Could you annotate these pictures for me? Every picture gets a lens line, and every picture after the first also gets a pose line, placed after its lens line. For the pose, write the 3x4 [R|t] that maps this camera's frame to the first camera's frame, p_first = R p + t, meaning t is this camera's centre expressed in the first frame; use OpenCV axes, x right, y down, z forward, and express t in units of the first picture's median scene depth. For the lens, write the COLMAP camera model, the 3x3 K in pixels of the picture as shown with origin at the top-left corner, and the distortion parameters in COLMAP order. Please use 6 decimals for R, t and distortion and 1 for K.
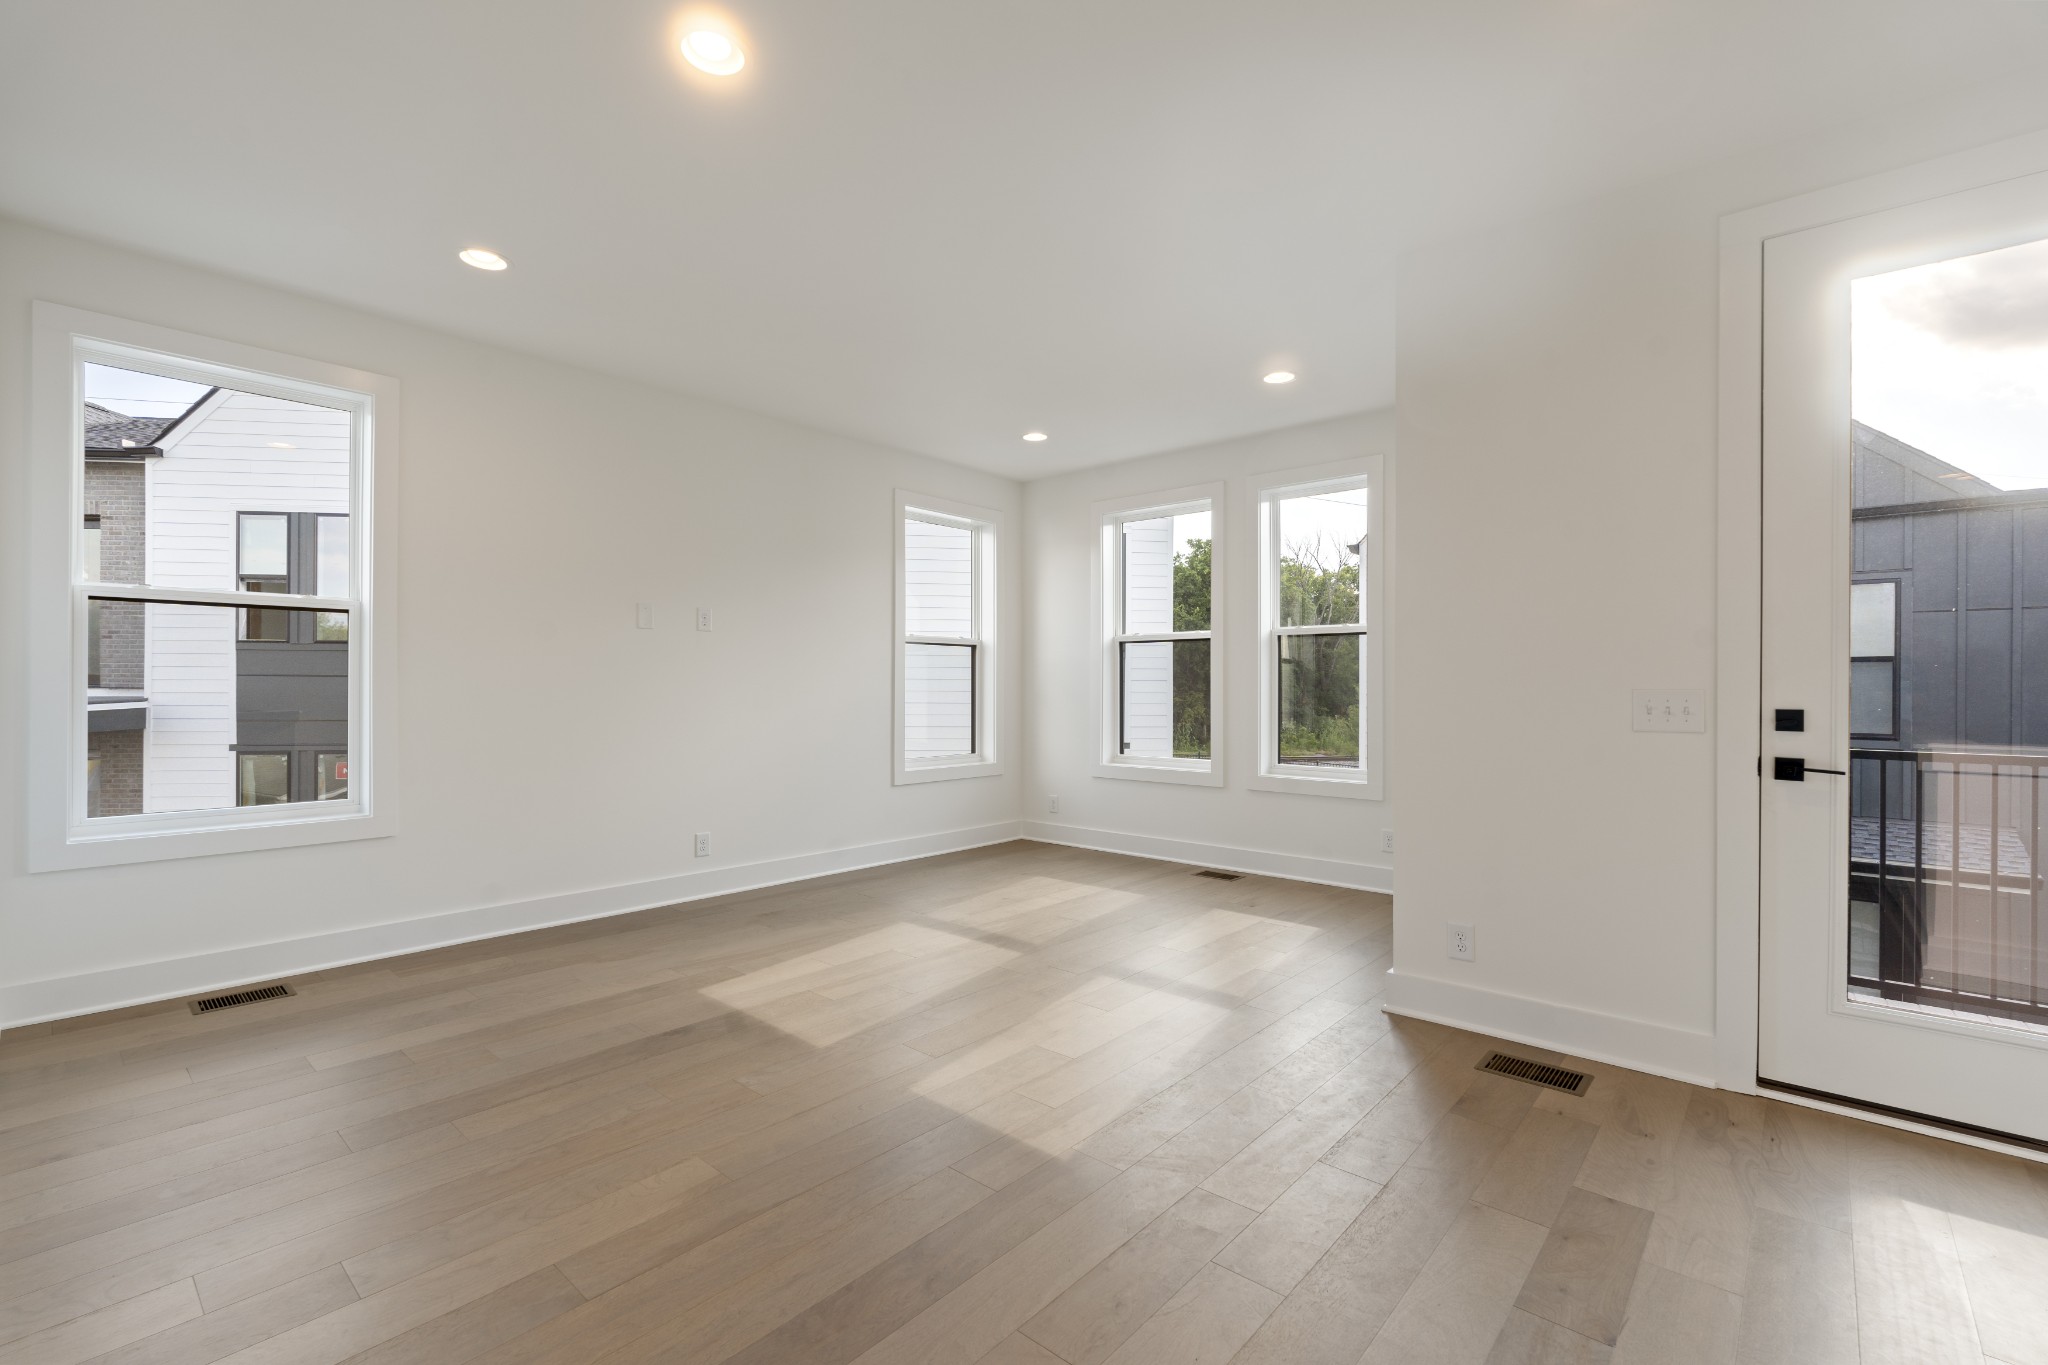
lens RADIAL K [[892.2, 0, 1024.0], [0, 892.2, 682.5], [0, 0, 1]] dist [-0.002660, 0.000005]
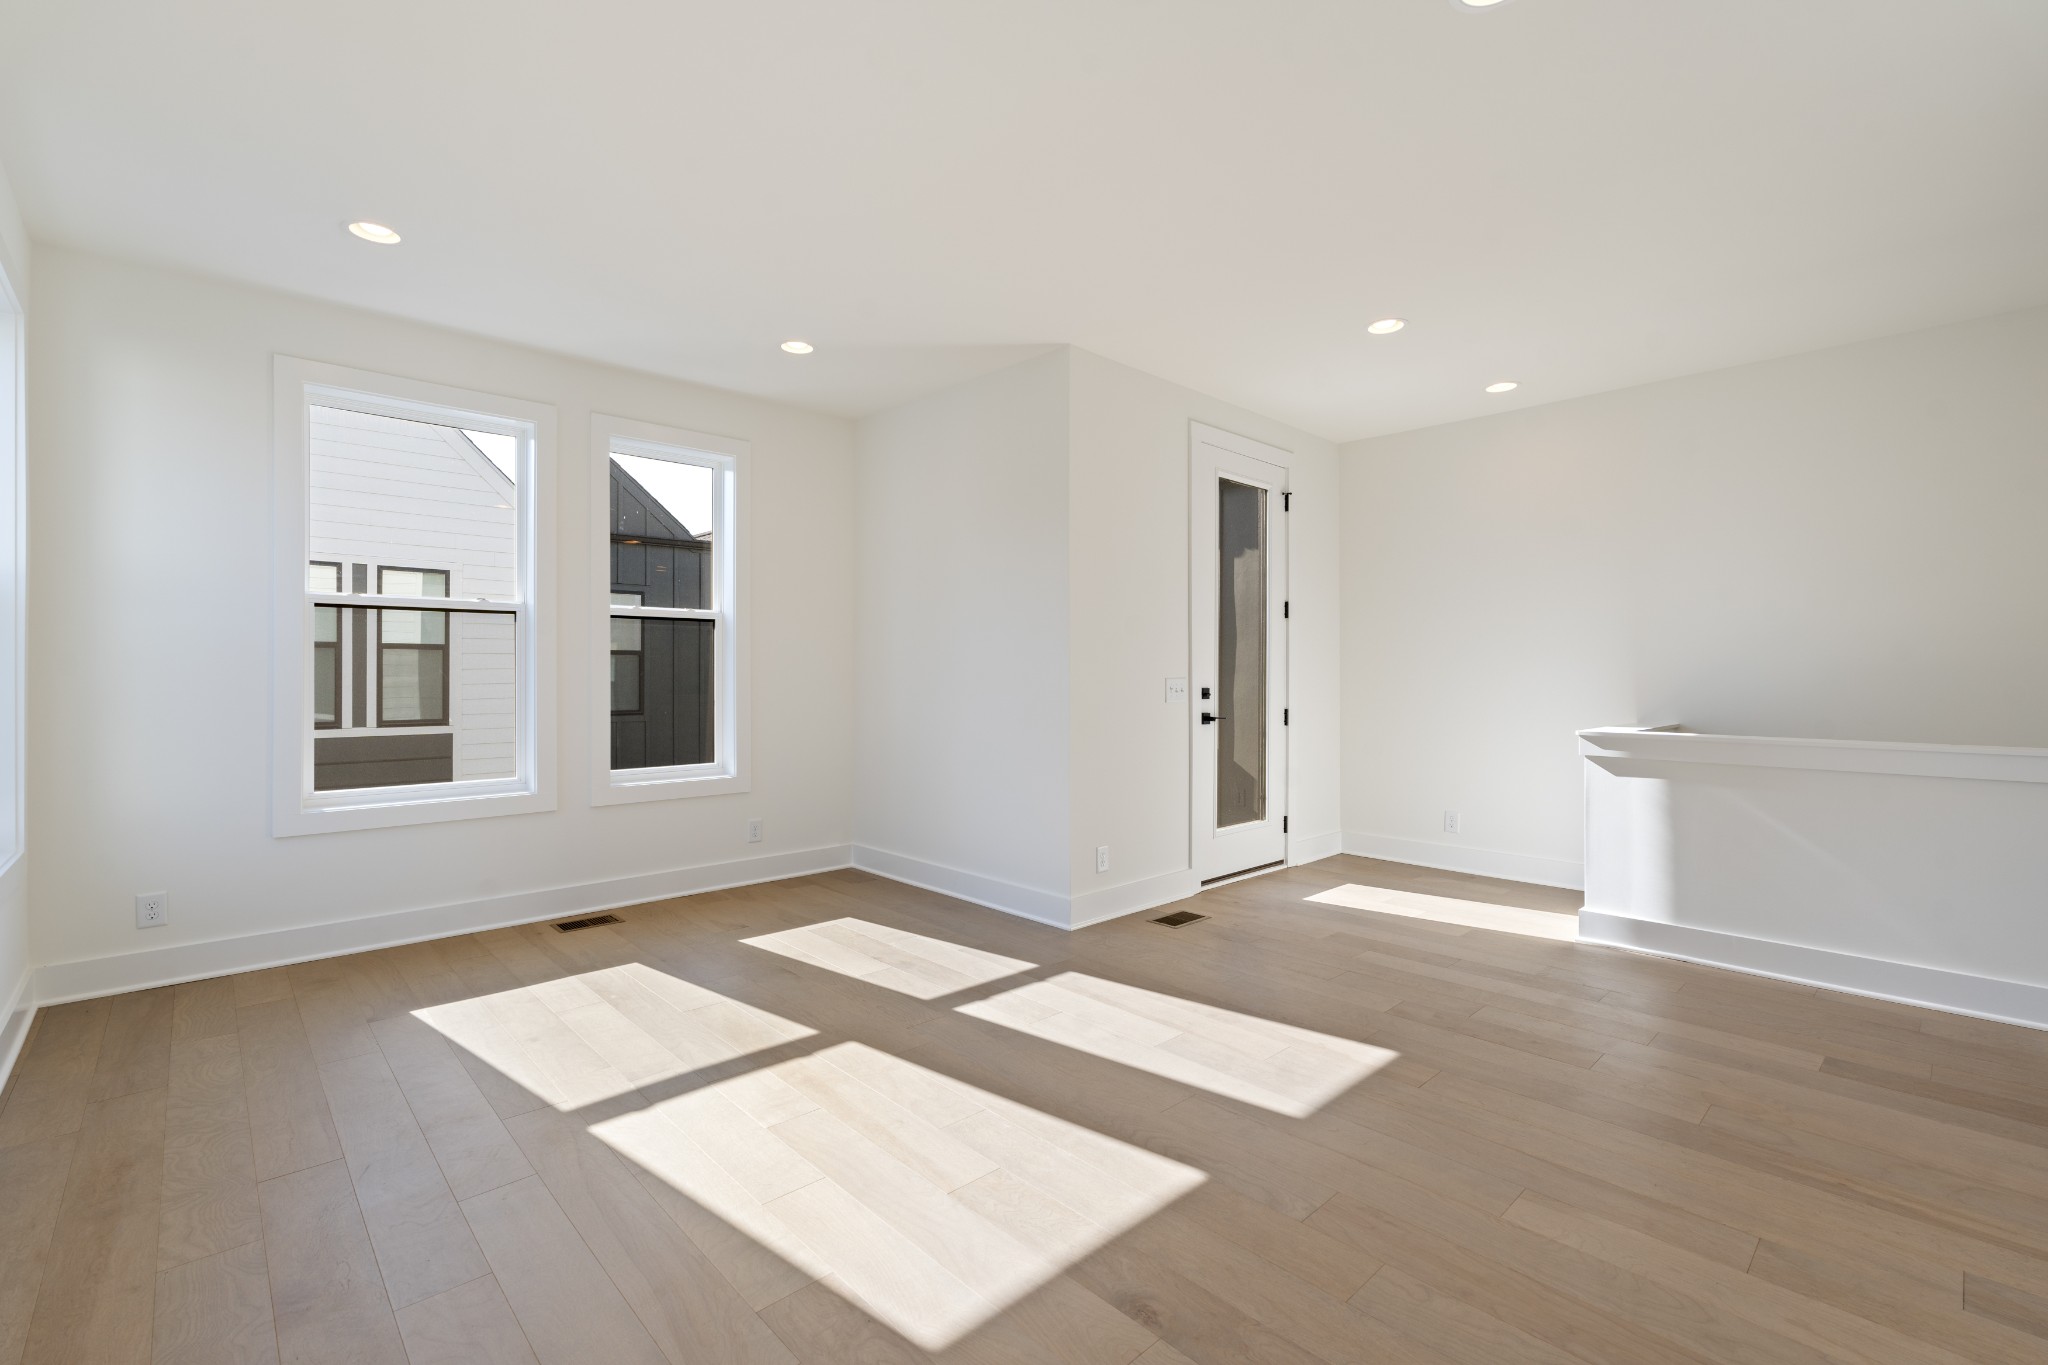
lens RADIAL K [[892.2, 0, 1024.0], [0, 892.2, 682.5], [0, 0, 1]] dist [-0.002660, 0.000005]
pose [[0.094386, -0.012905, 0.995452, -0.970349], [-0.003821, 0.999904, 0.013325, -0.004840], [-0.995528, -0.005061, 0.094328, 1.052389]]
